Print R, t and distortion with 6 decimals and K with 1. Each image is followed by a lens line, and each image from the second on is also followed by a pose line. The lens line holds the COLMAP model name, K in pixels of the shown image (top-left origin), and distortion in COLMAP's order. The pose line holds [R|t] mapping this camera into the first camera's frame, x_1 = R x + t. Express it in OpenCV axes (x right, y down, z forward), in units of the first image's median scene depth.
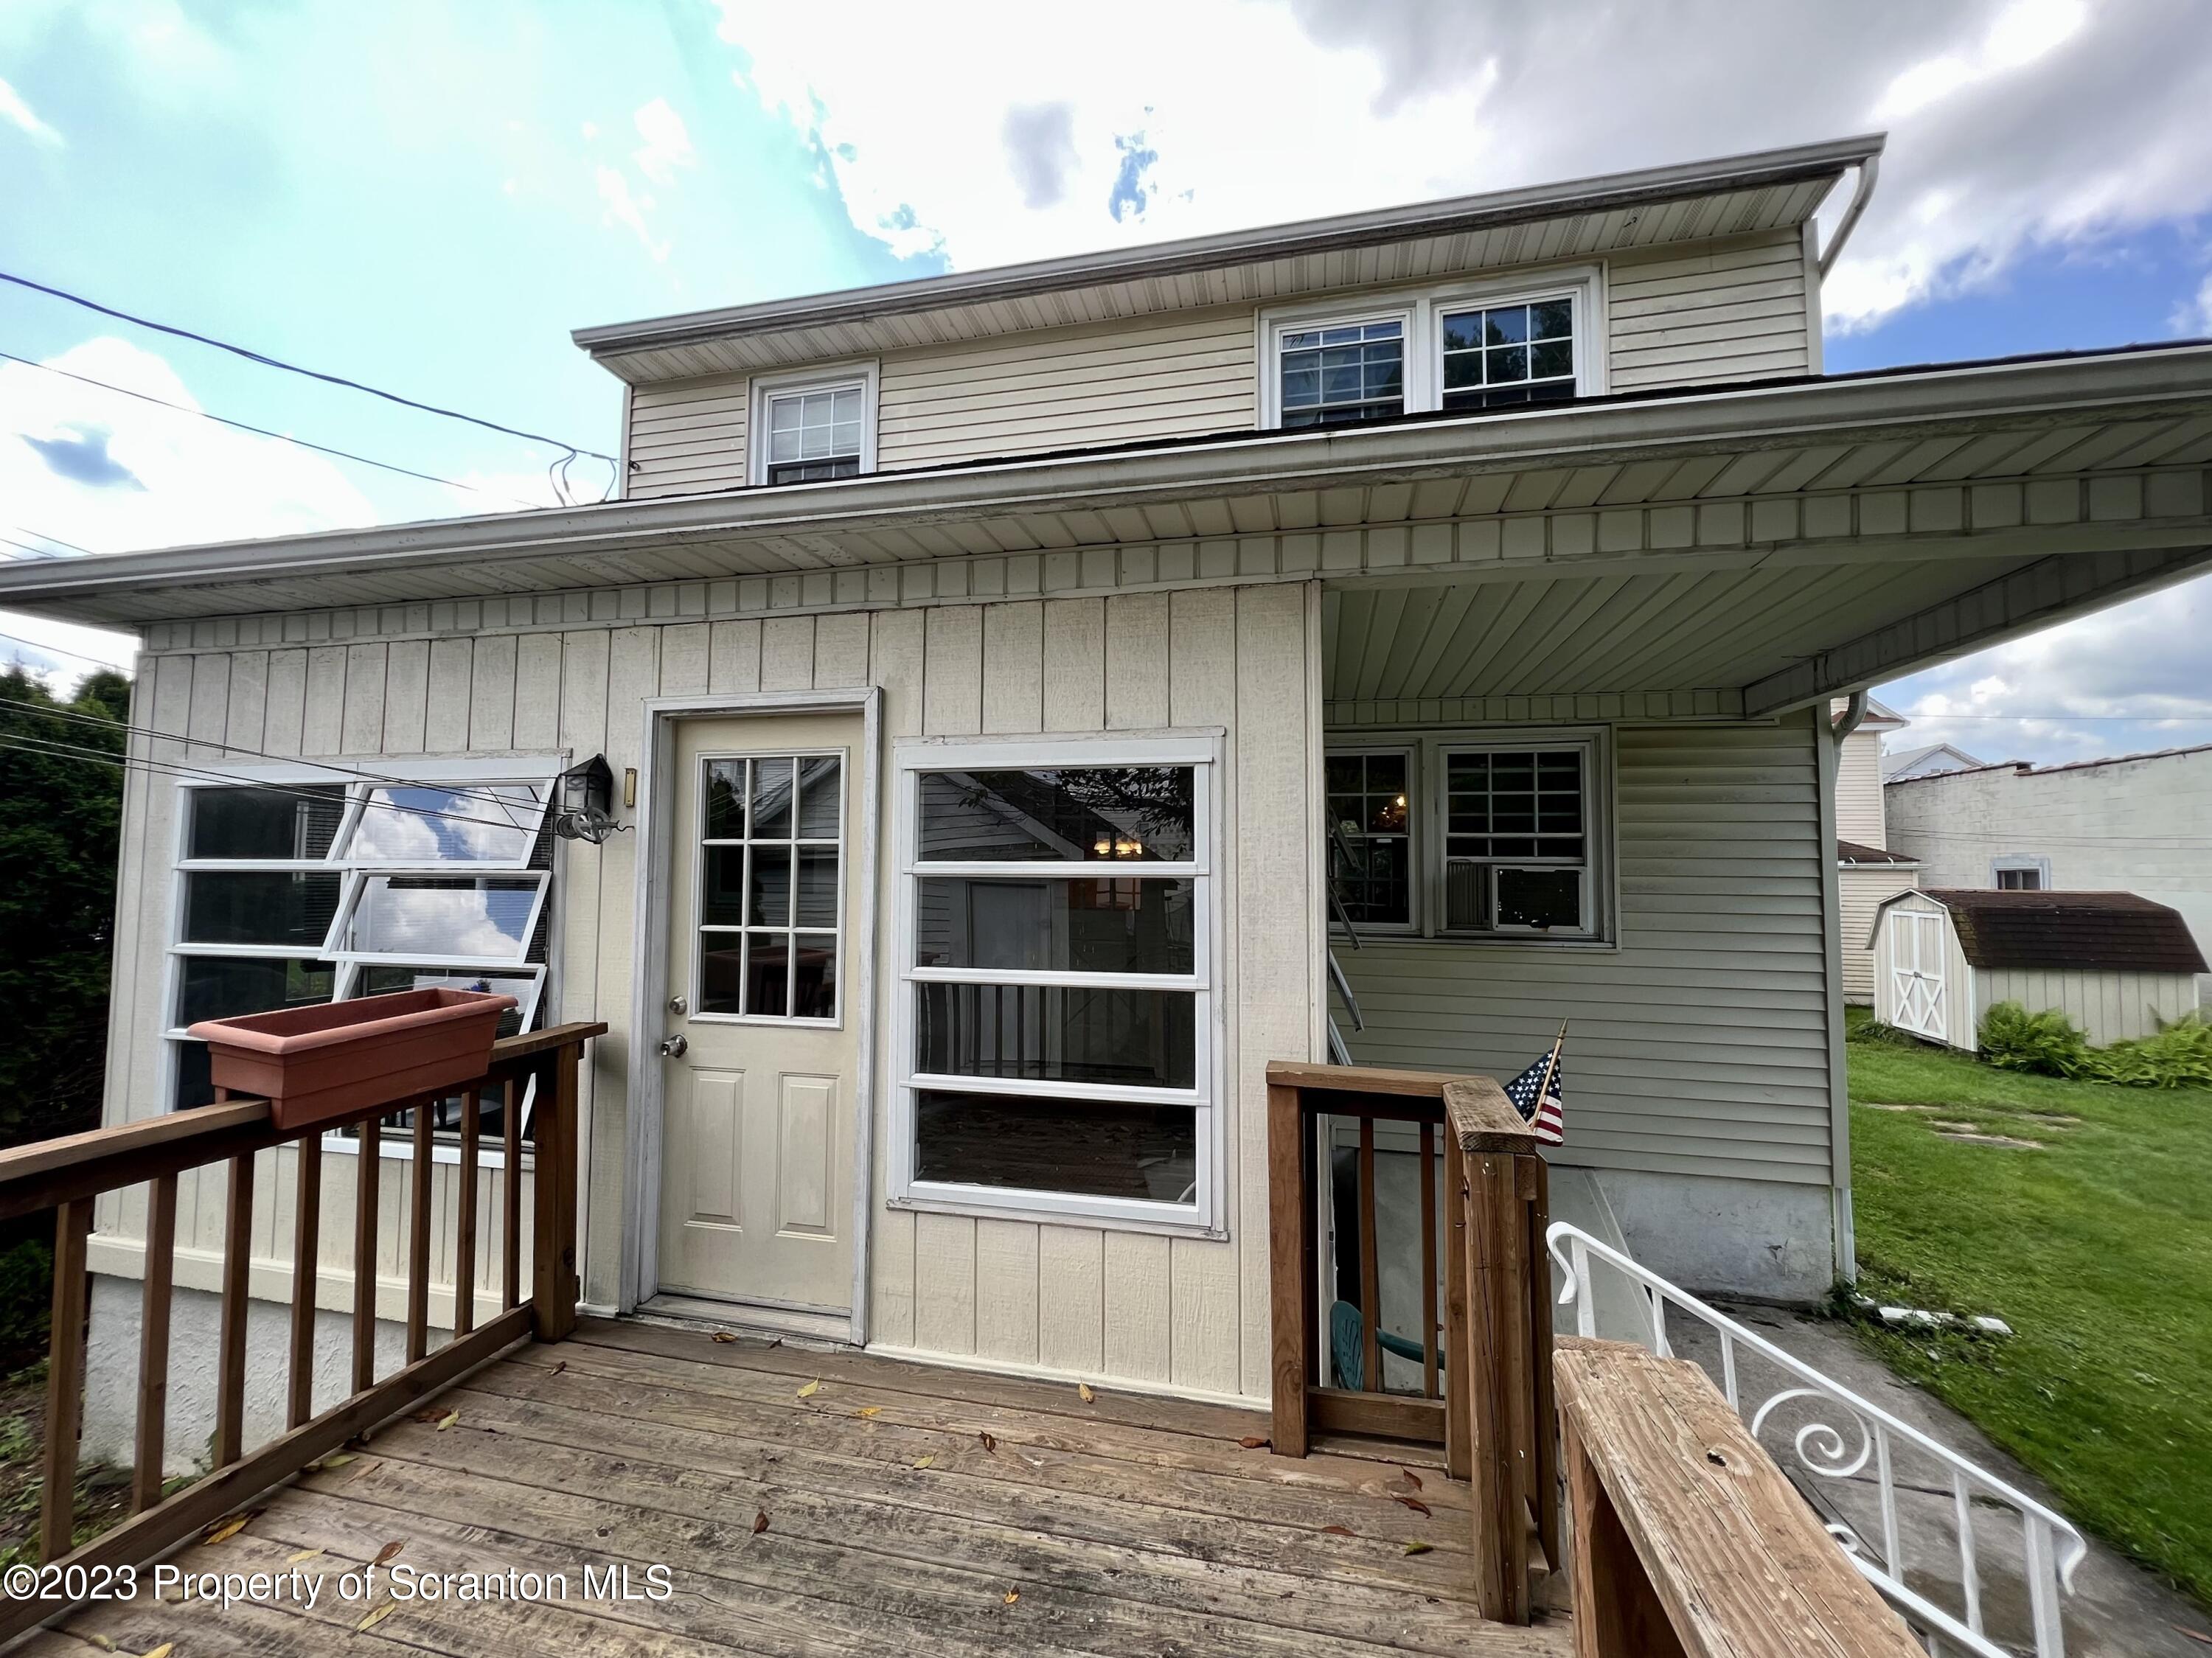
lens RADIAL K [[886.1, 0, 1110.6], [0, 886.1, 812.6], [0, 0, 1]] dist [0.000534, 0.000115]
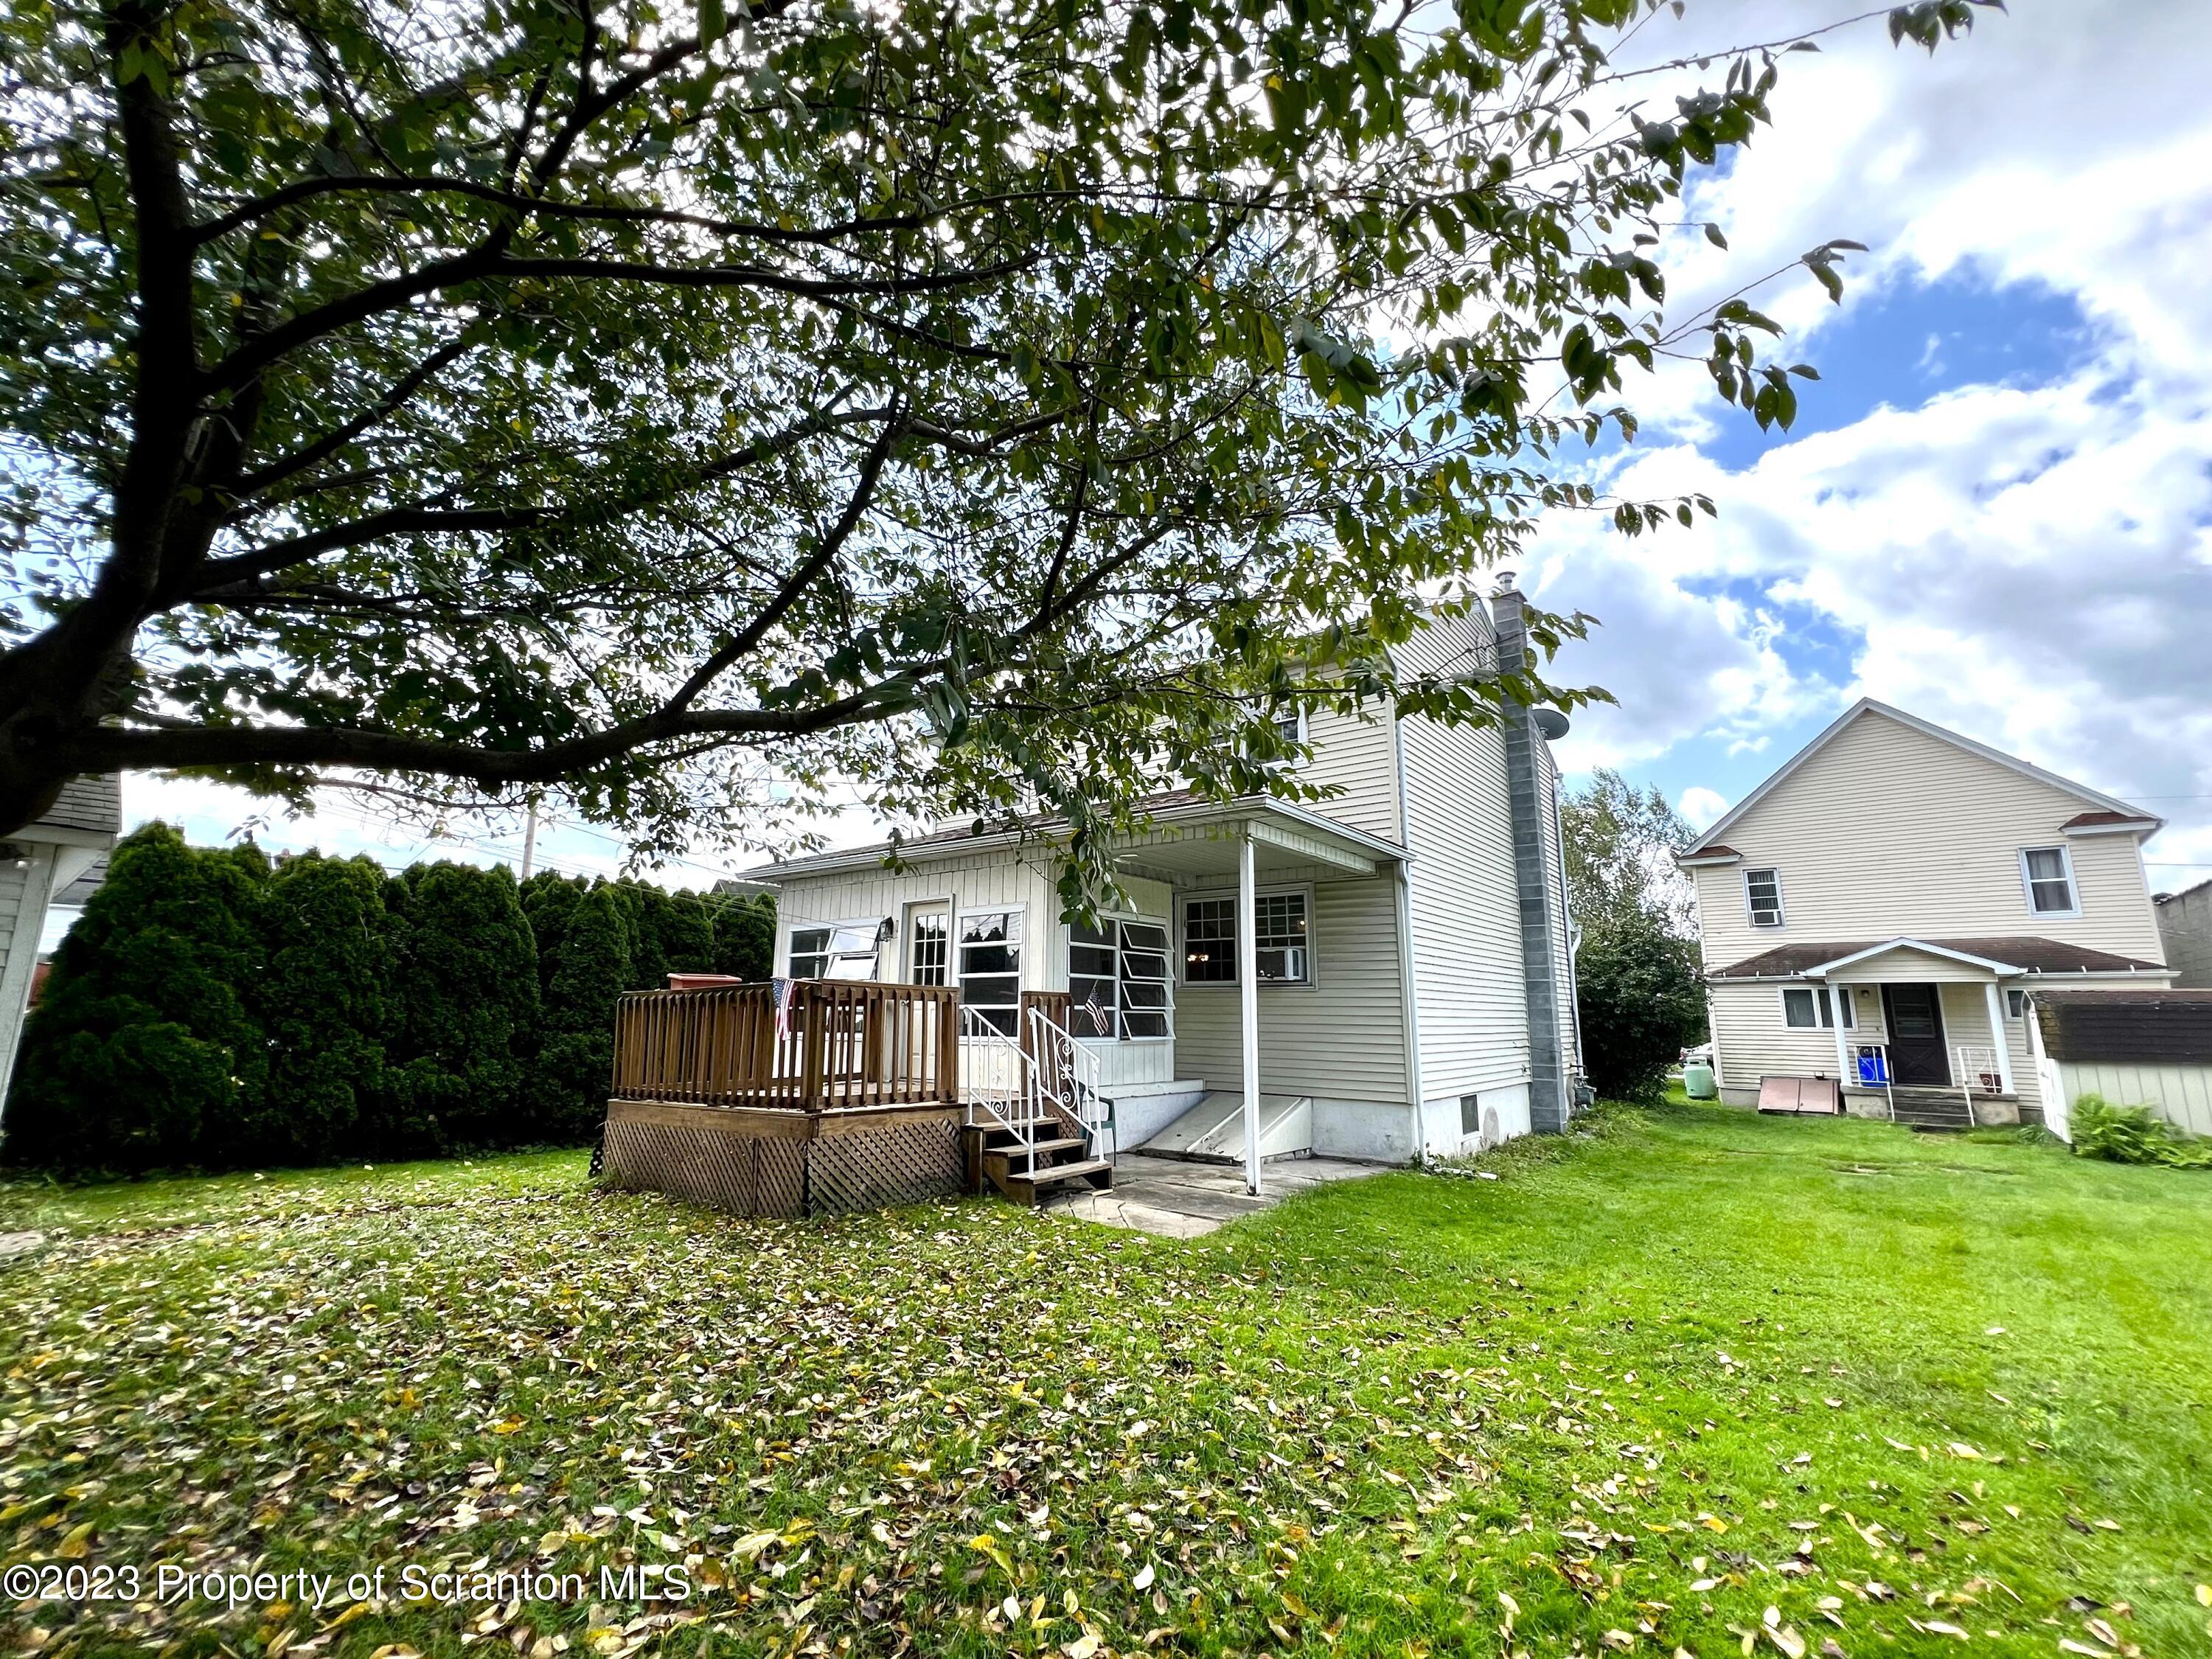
lens RADIAL K [[923.9, 0, 1106.0], [0, 923.9, 829.5], [0, 0, 1]] dist [0.002061, -0.009600]
pose [[0.916325, -0.078835, -0.392599, 1.442344], [0.023448, 0.989310, -0.143929, 0.120878], [0.399749, 0.122680, 0.908378, -1.738319]]
